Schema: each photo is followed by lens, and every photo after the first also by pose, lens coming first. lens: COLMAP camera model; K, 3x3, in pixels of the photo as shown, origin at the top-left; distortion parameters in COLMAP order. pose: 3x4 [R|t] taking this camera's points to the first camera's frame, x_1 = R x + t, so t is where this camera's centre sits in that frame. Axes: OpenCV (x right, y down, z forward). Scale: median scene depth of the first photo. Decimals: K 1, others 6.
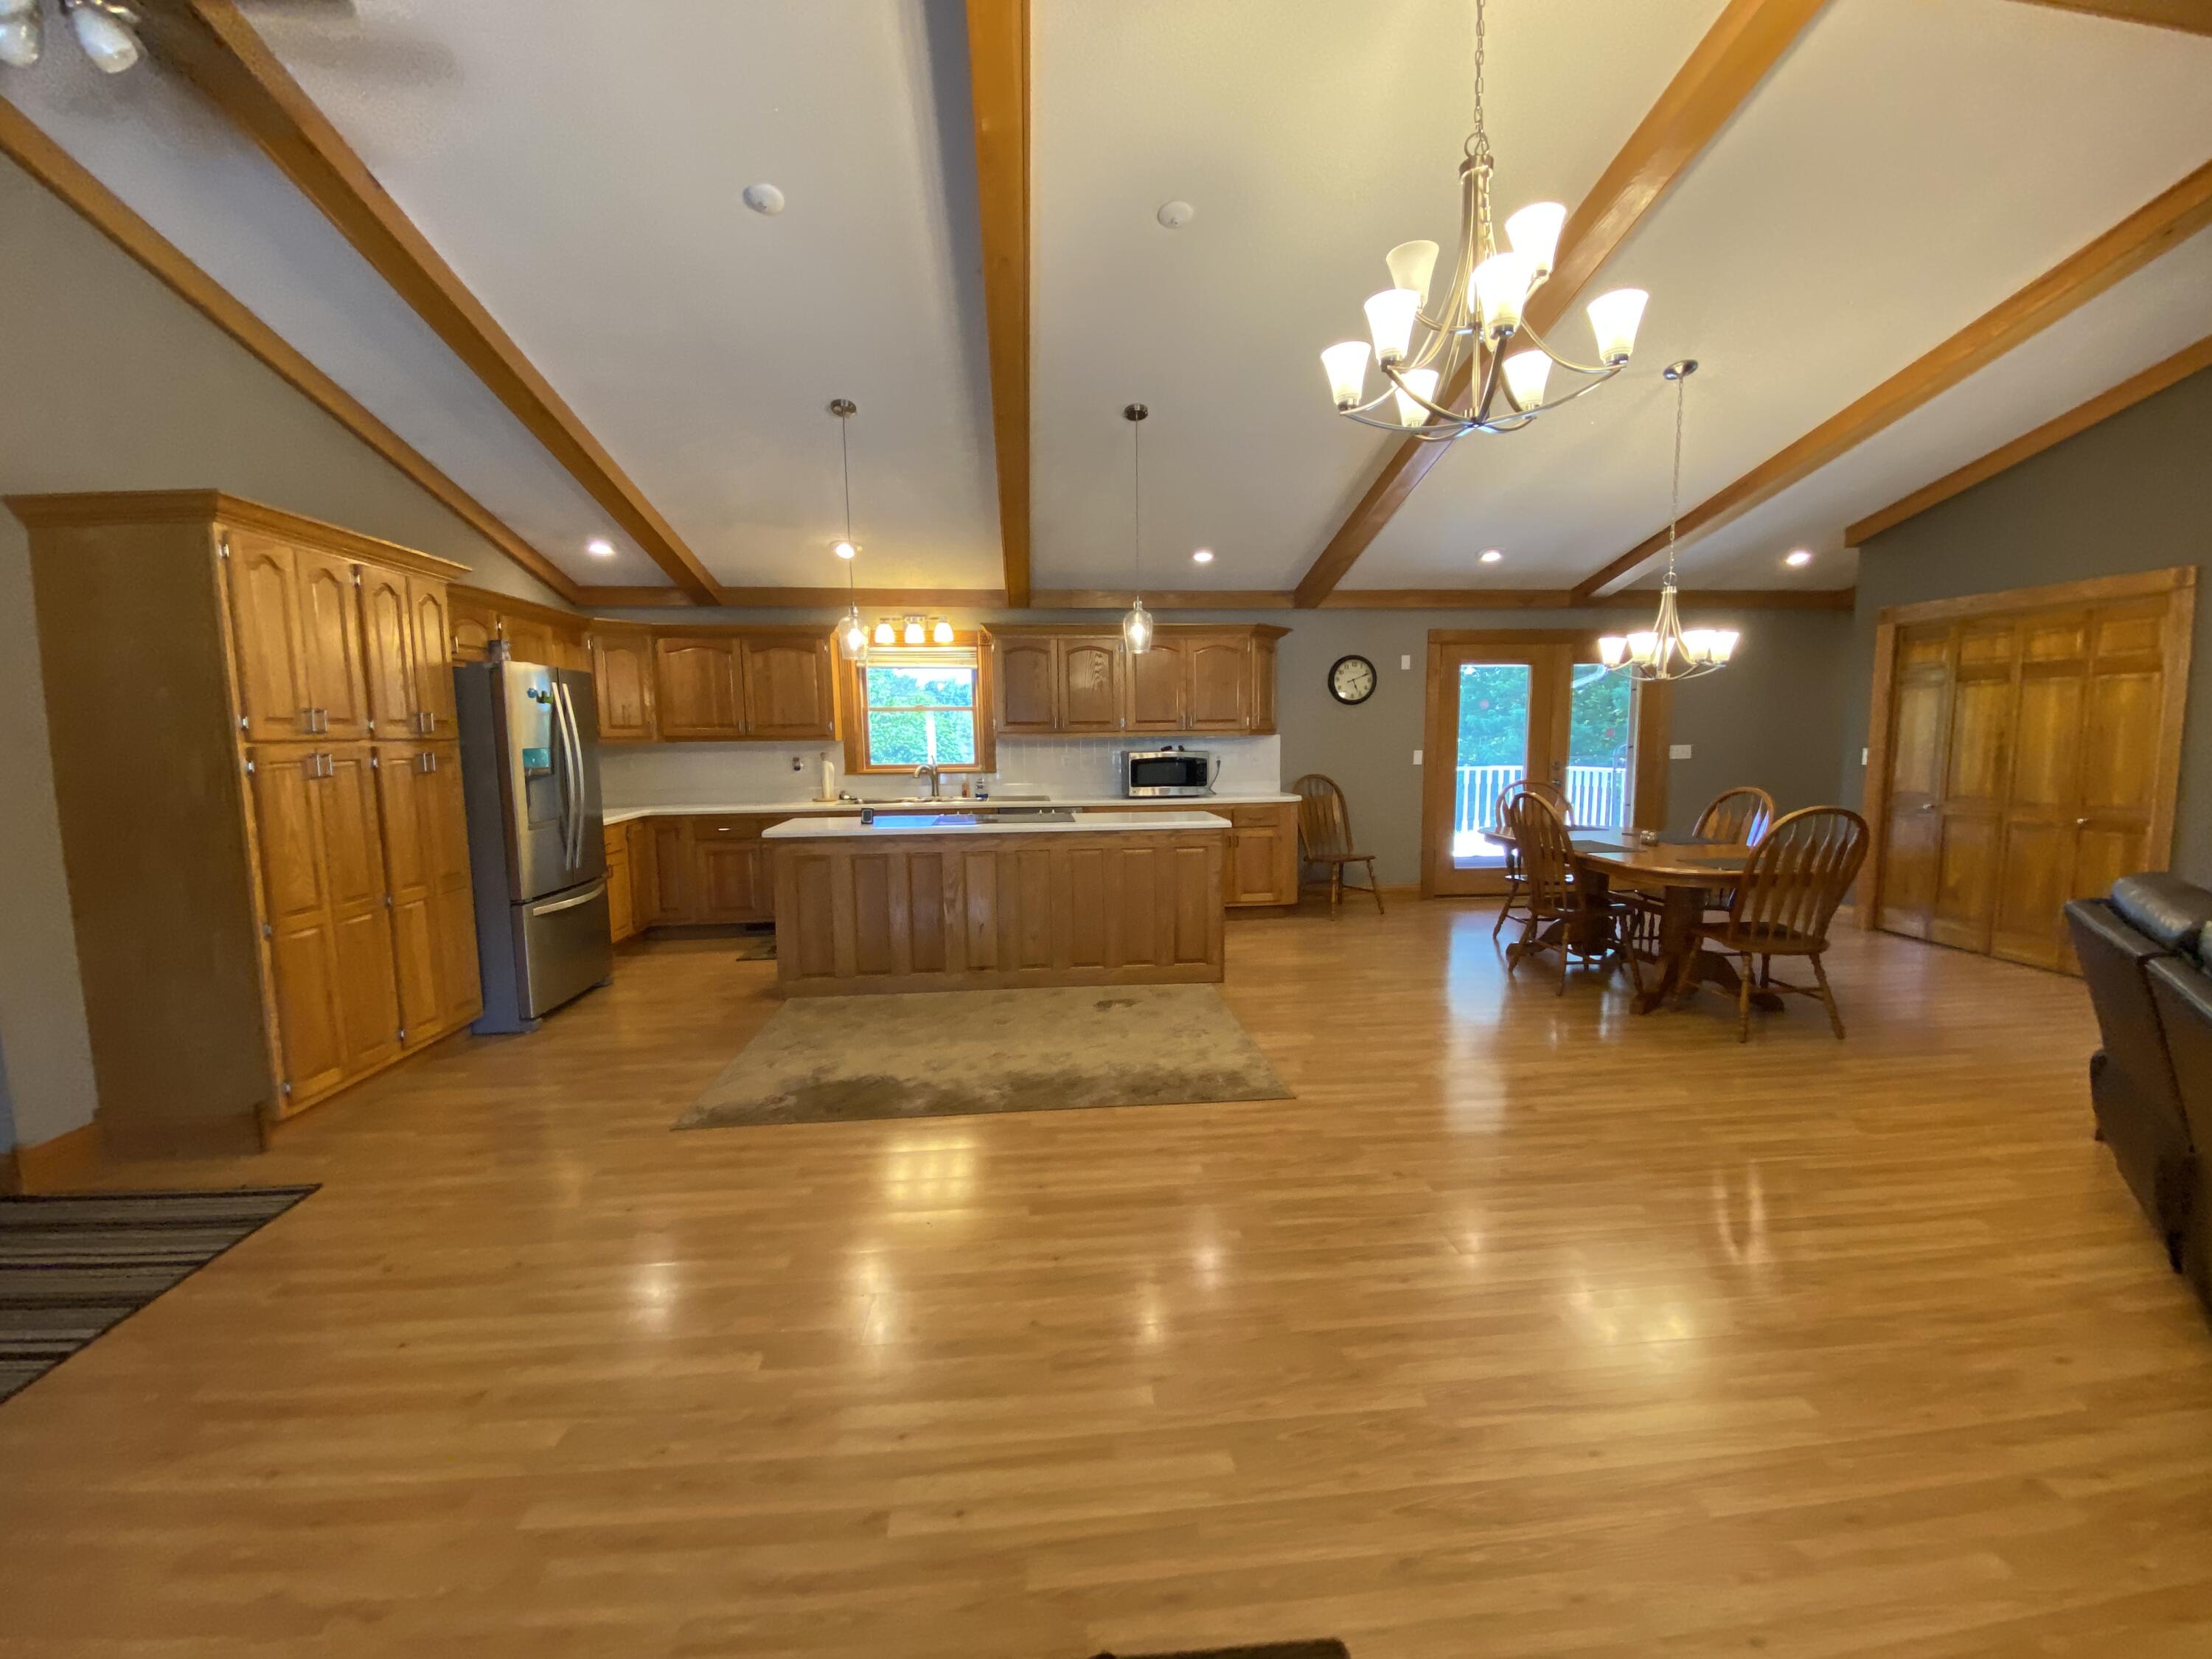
lens RADIAL K [[897.6, 0, 1105.6], [0, 897.6, 838.0], [0, 0, 1]] dist [0.025696, -0.023828]
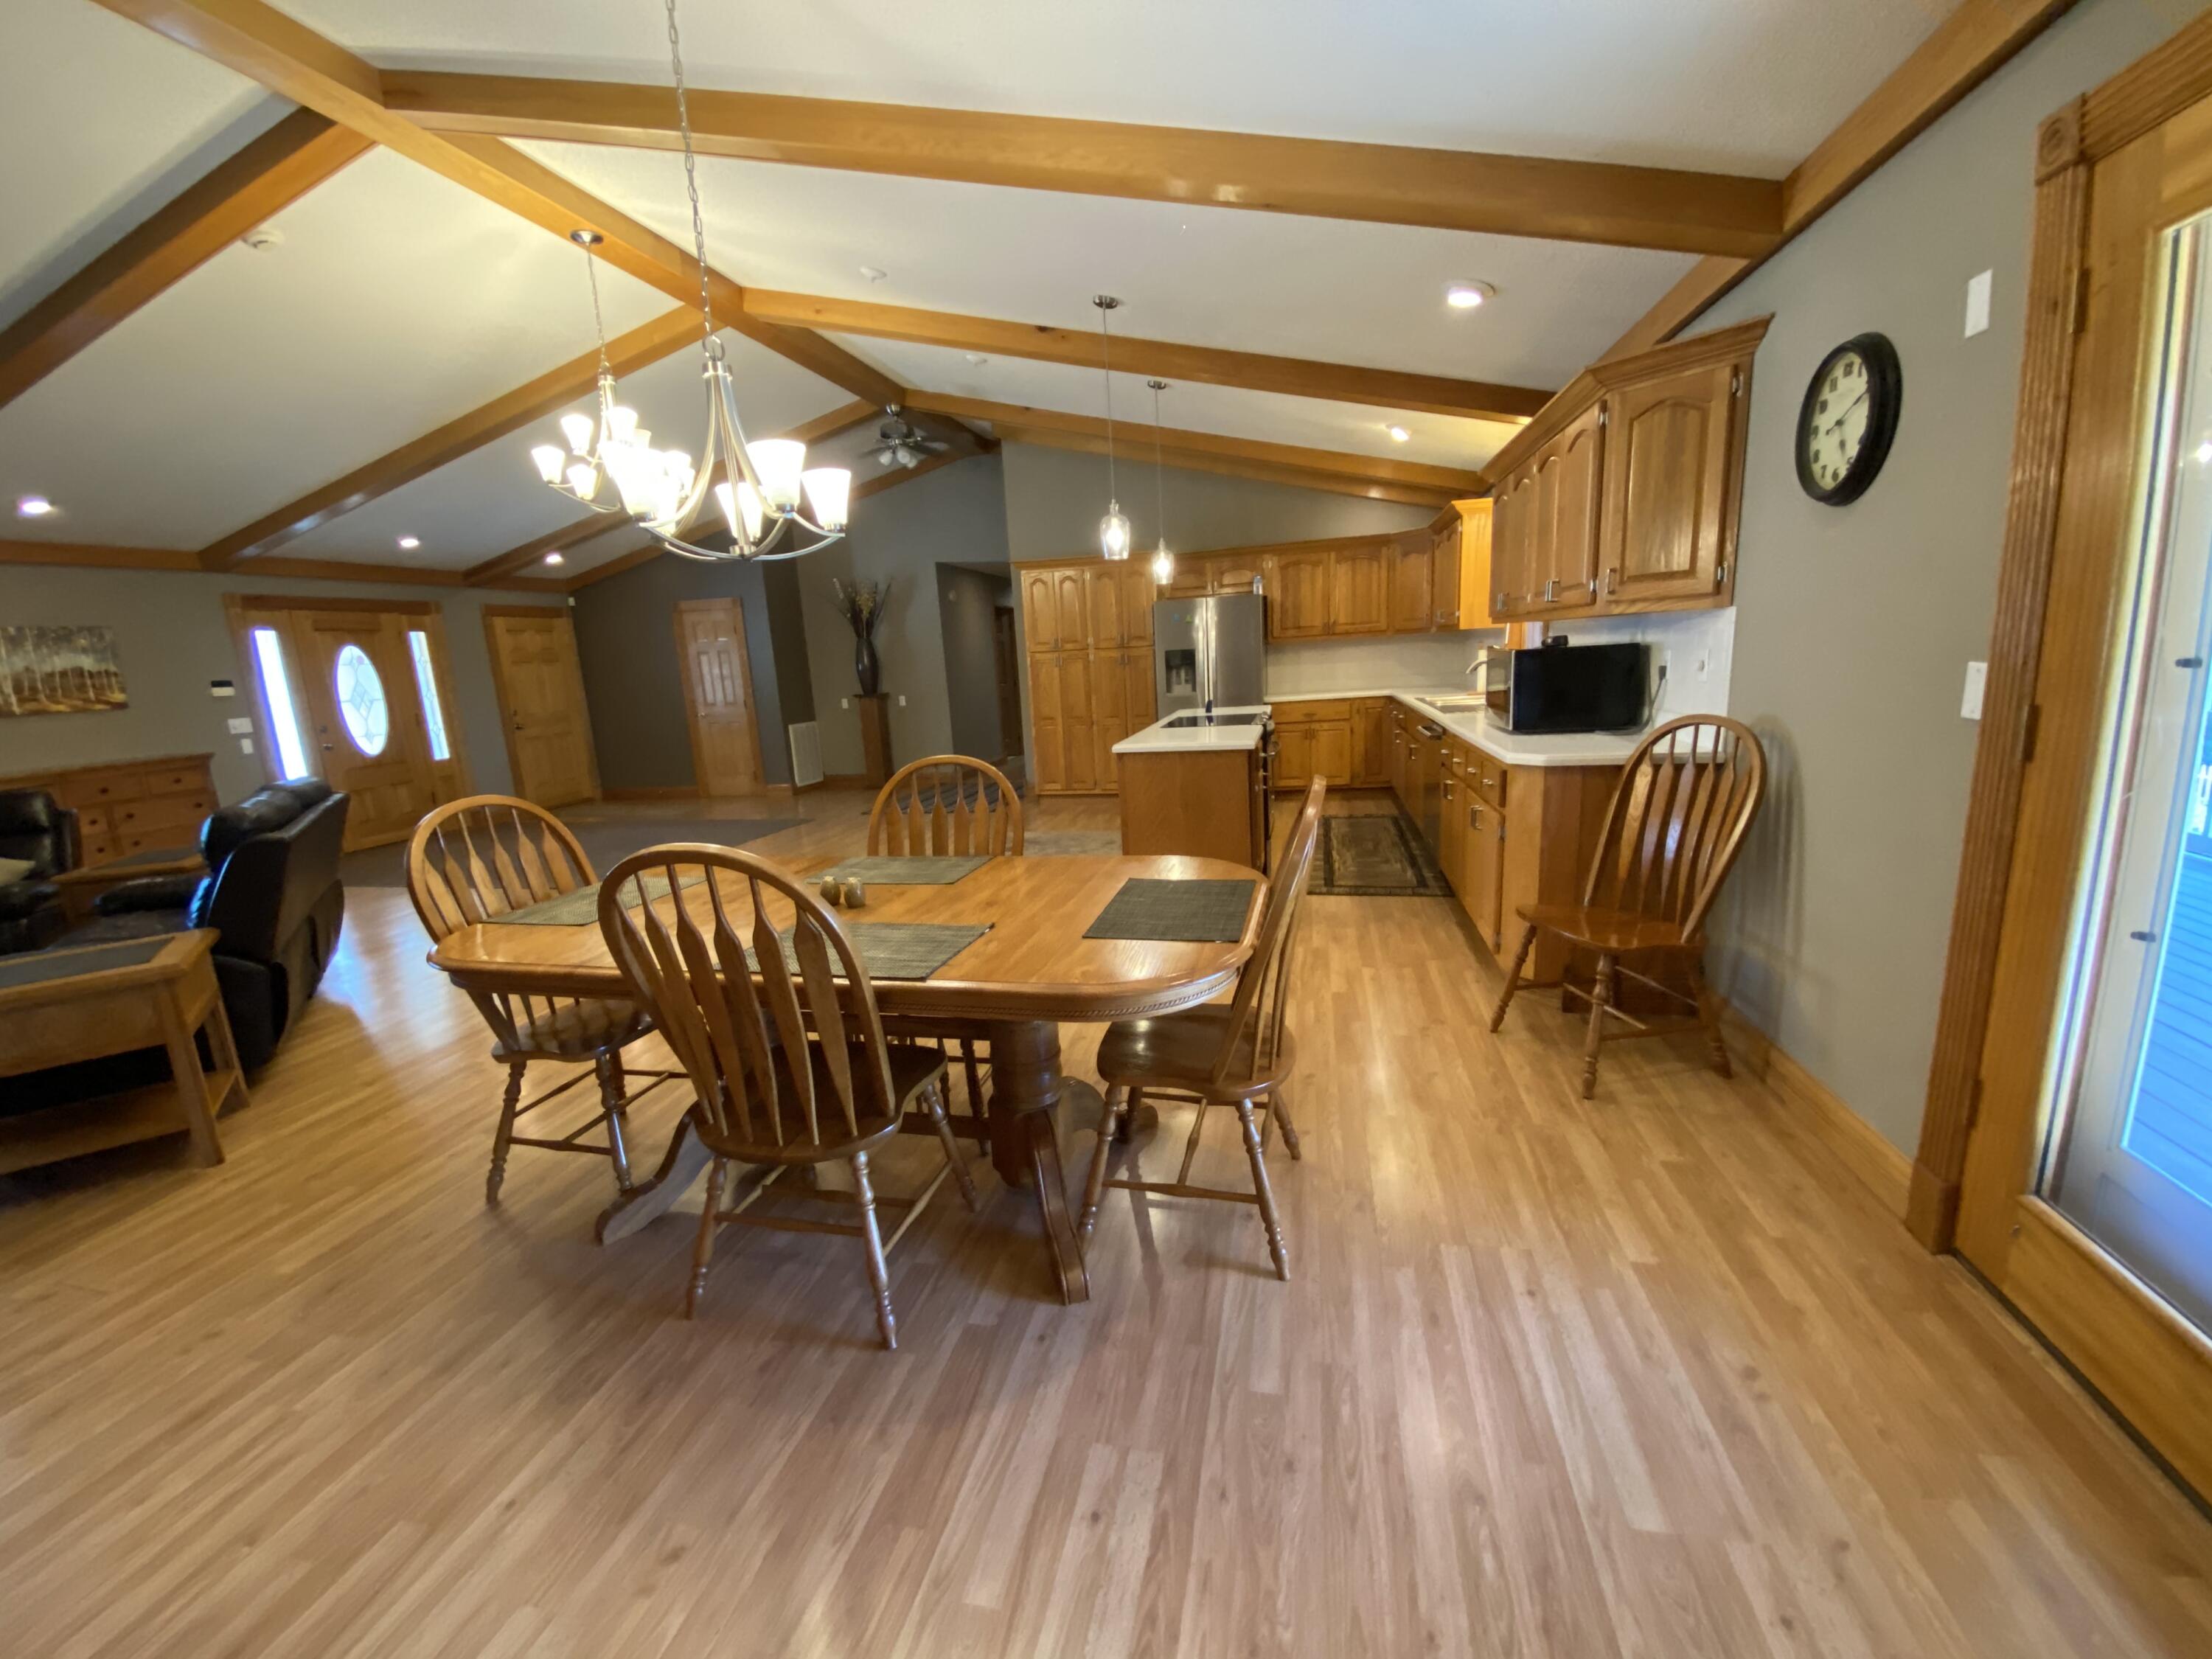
lens RADIAL K [[897.6, 0, 1105.6], [0, 897.6, 838.0], [0, 0, 1]] dist [0.025696, -0.023828]
pose [[-0.305973, 0.216320, -0.927139, 0.731137], [-0.051678, 0.968634, 0.243057, -0.107866], [0.950636, 0.122281, -0.285197, 0.941328]]
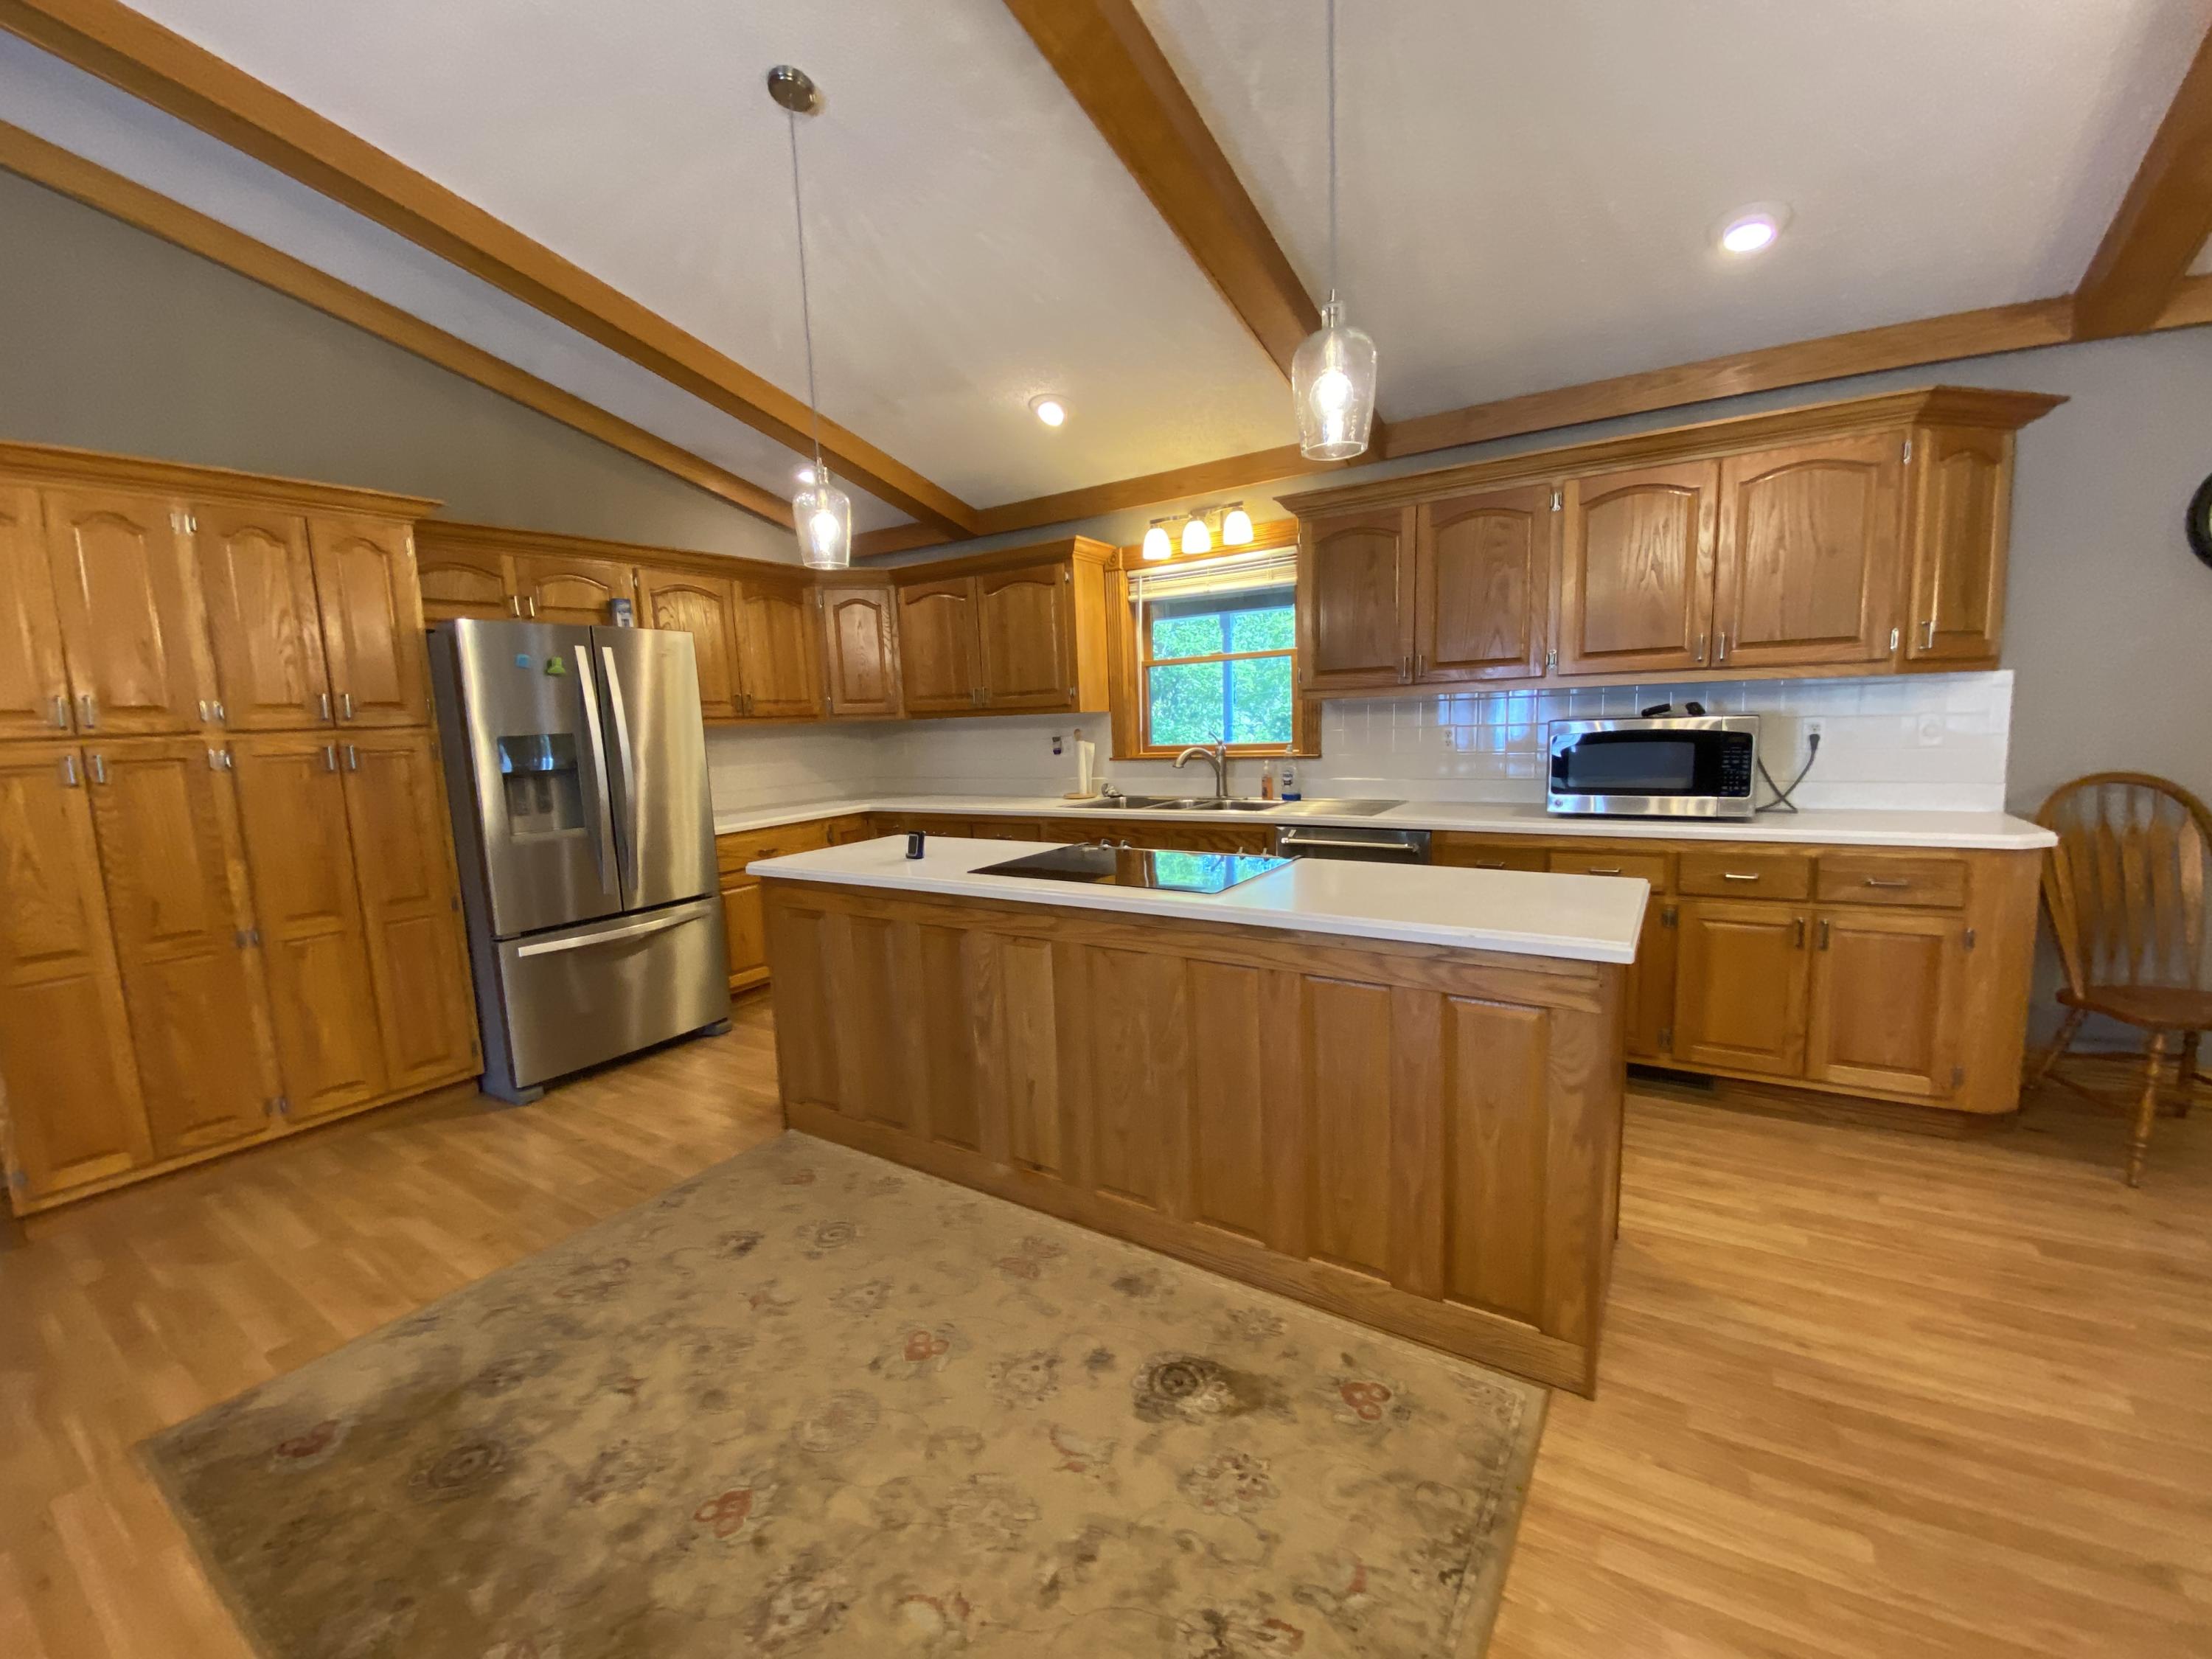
lens RADIAL K [[897.6, 0, 1105.6], [0, 897.6, 838.0], [0, 0, 1]] dist [0.025696, -0.023828]
pose [[0.781605, 0.064500, -0.620430, 0.143311], [-0.041176, 0.997805, 0.051858, -0.048663], [0.622413, -0.014986, 0.782545, 0.475549]]
